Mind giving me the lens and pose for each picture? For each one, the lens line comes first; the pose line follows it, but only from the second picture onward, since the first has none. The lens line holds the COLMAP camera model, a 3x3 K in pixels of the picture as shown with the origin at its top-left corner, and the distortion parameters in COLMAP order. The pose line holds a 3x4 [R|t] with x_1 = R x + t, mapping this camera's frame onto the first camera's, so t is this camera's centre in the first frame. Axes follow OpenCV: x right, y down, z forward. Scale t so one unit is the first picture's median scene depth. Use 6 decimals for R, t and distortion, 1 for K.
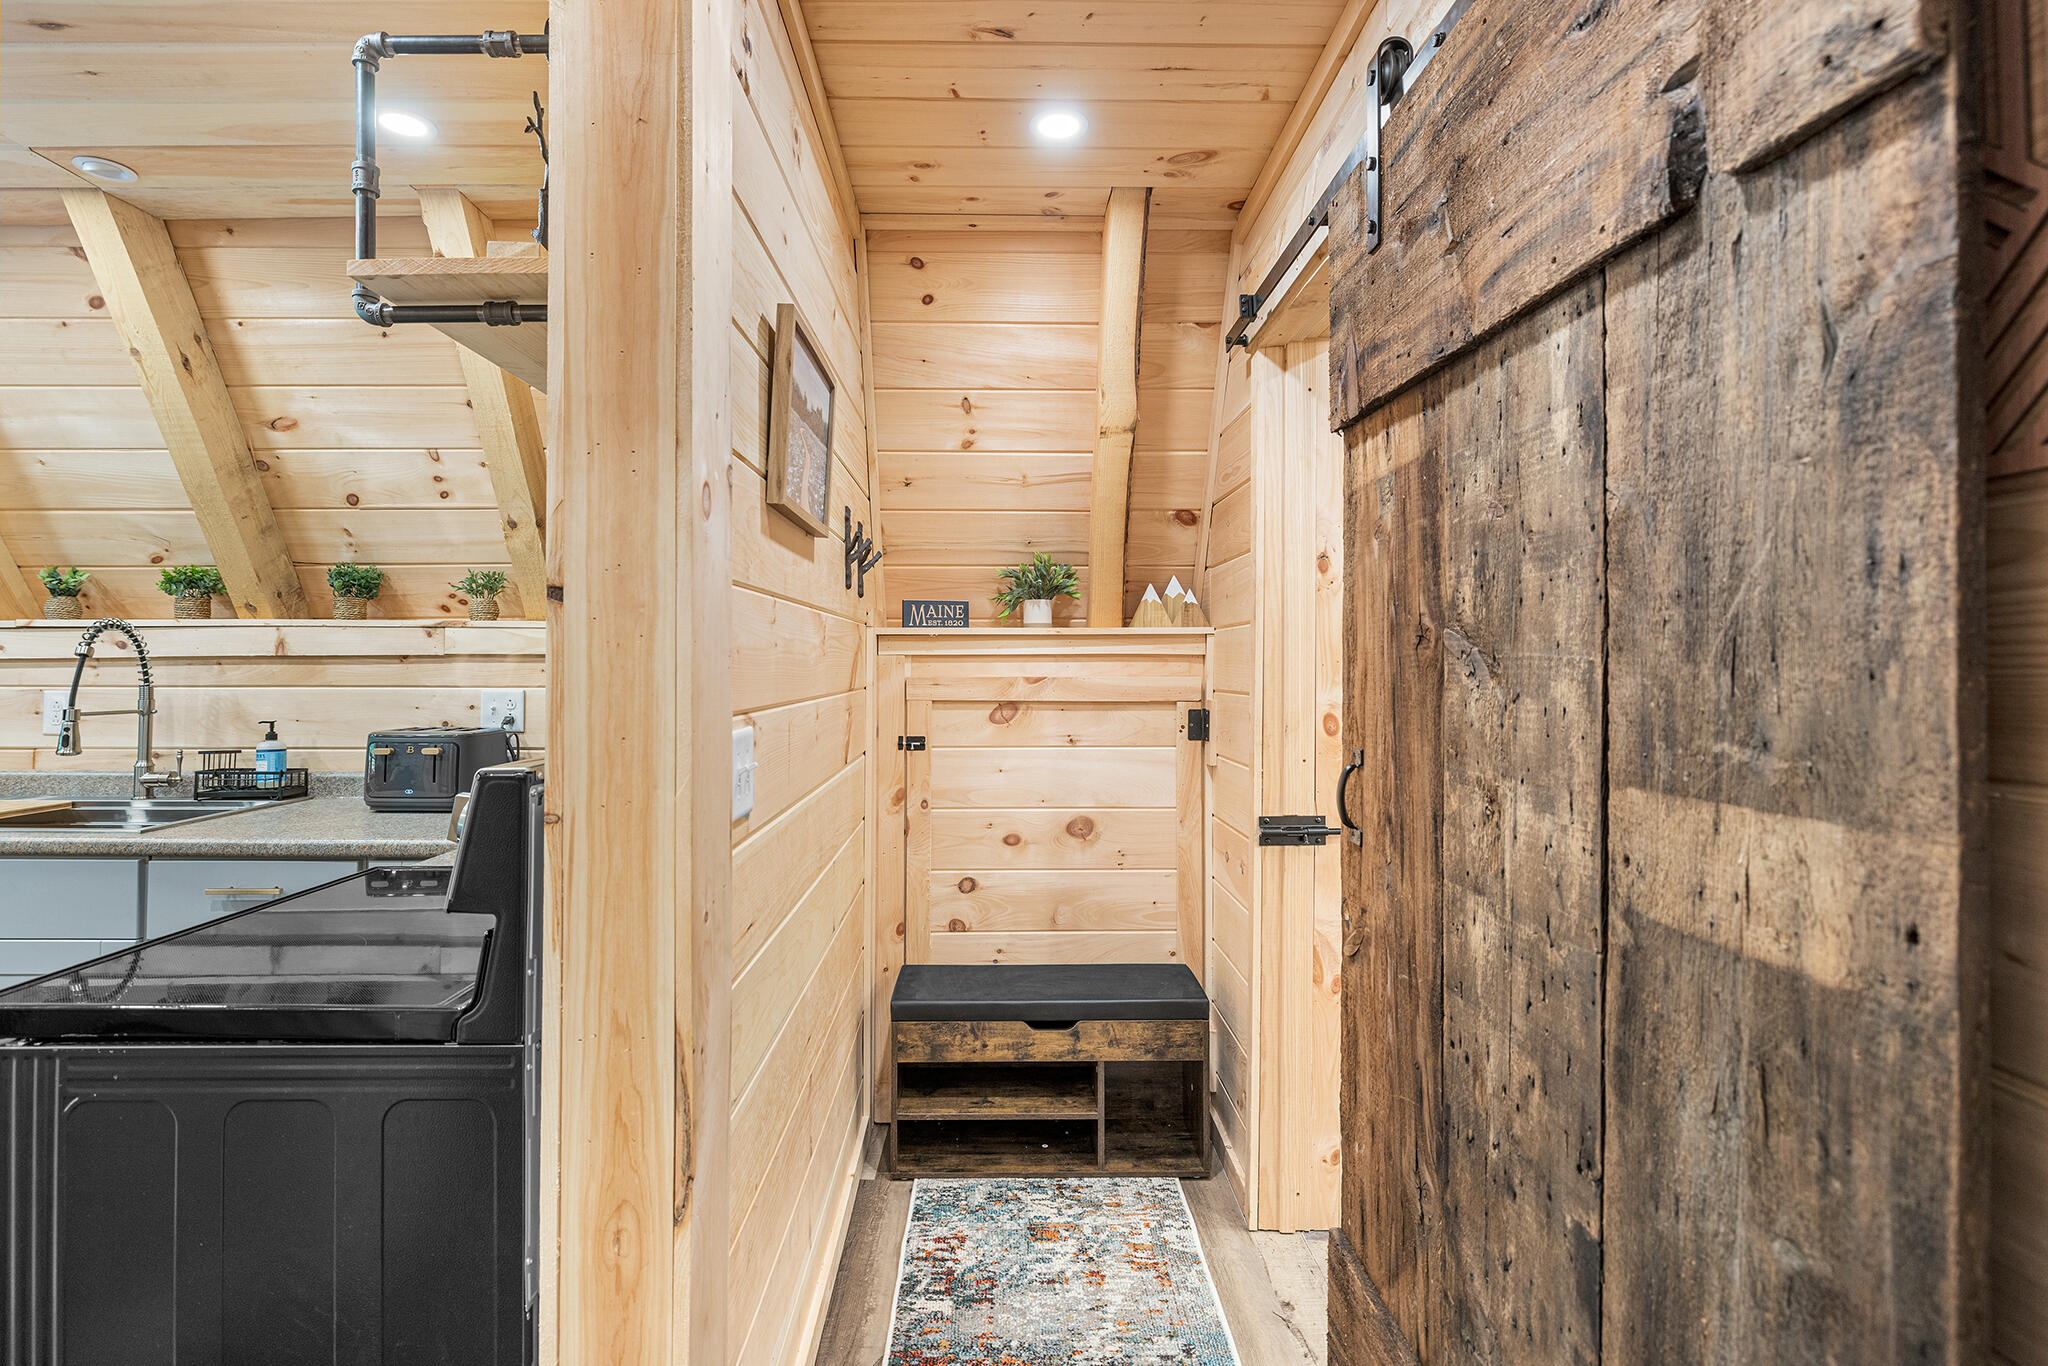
lens RADIAL K [[1005.2, 0, 1020.1], [0, 1005.2, 640.9], [0, 0, 1]] dist [-0.001396, 0.001181]
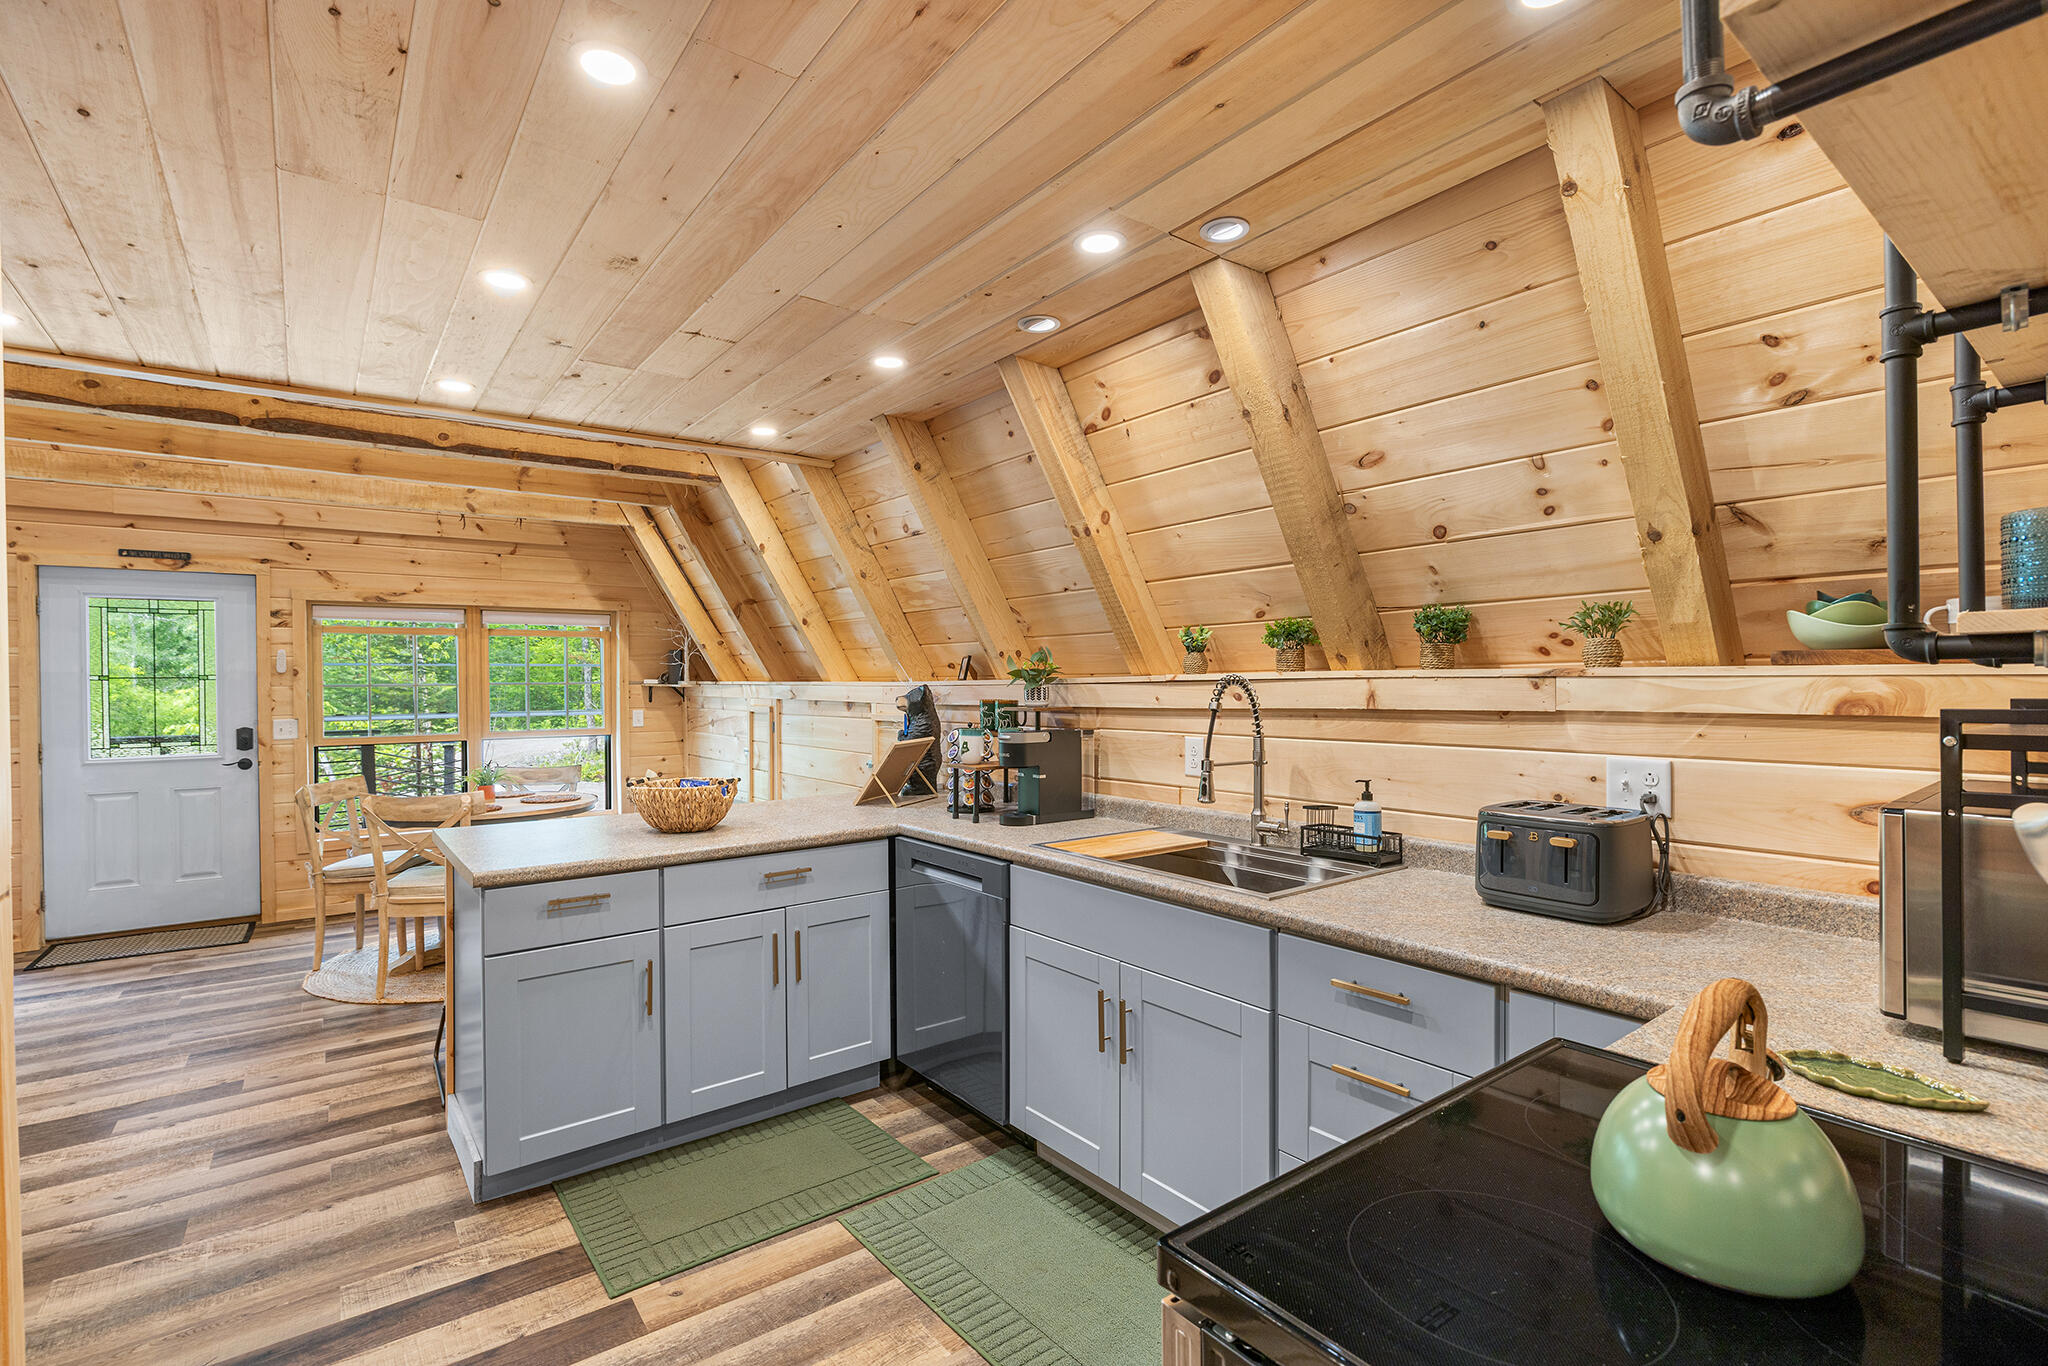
lens RADIAL K [[949.3, 0, 1022.3], [0, 949.3, 681.3], [0, 0, 1]] dist [-0.000502, 0.000141]
pose [[0.604741, -0.007744, -0.796385, -0.235493], [0.025602, 0.999625, 0.009720, -0.028807], [0.796011, -0.026267, 0.604712, 0.213839]]
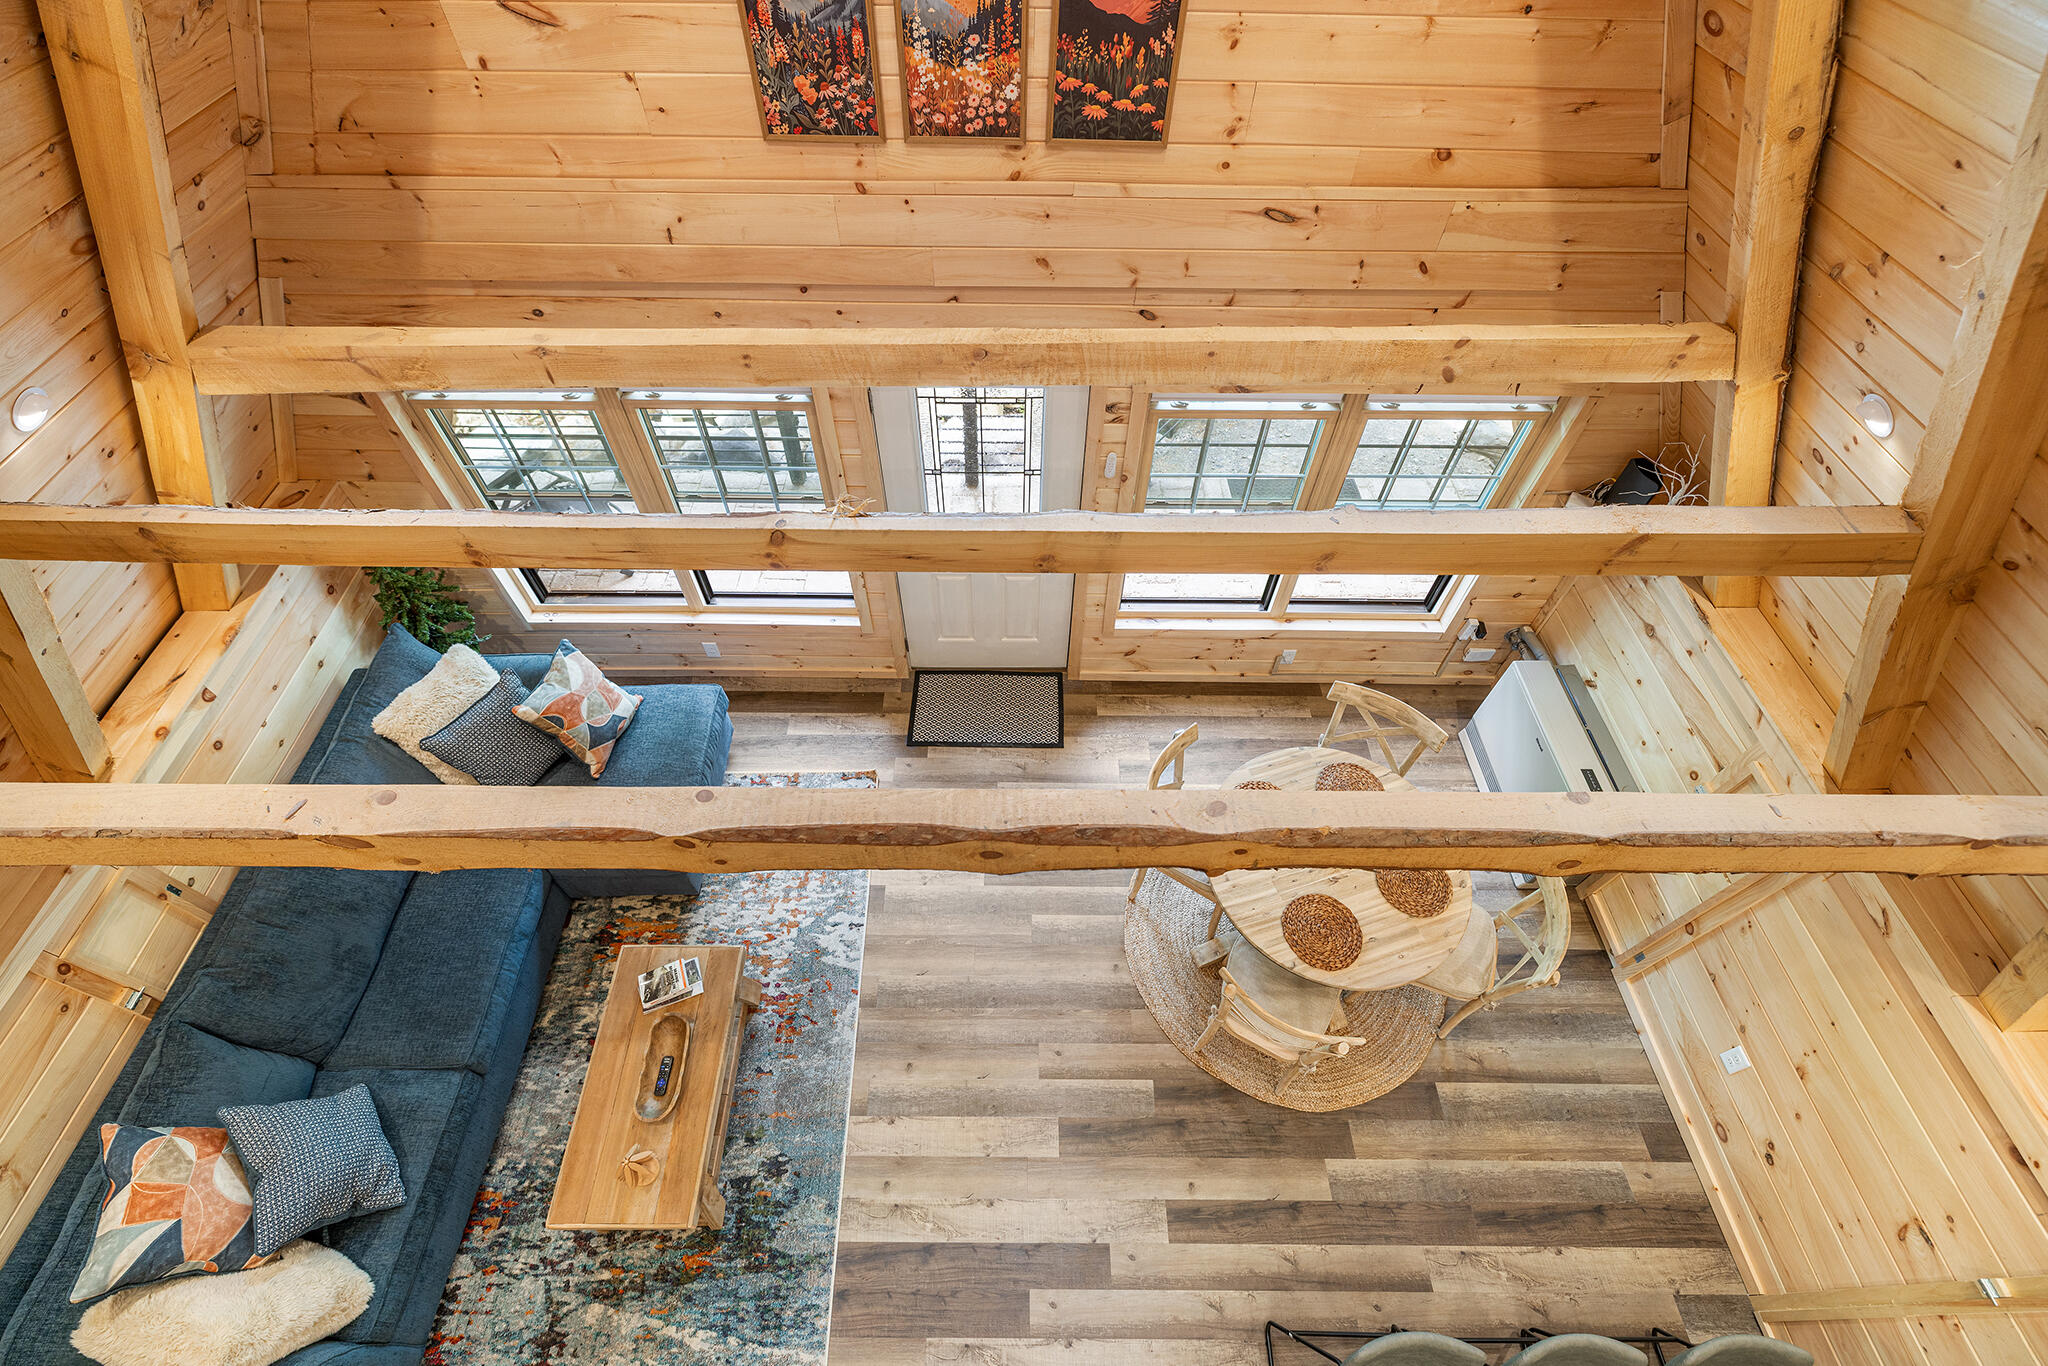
lens RADIAL K [[867.7, 0, 1015.9], [0, 867.7, 686.6], [0, 0, 1]] dist [0.000471, 0.000691]
pose [[0.013946, 0.792377, -0.609872, -1.692765], [0.009840, 0.609793, 0.792499, -0.967848], [0.999854, -0.017053, 0.000707, 0.024387]]
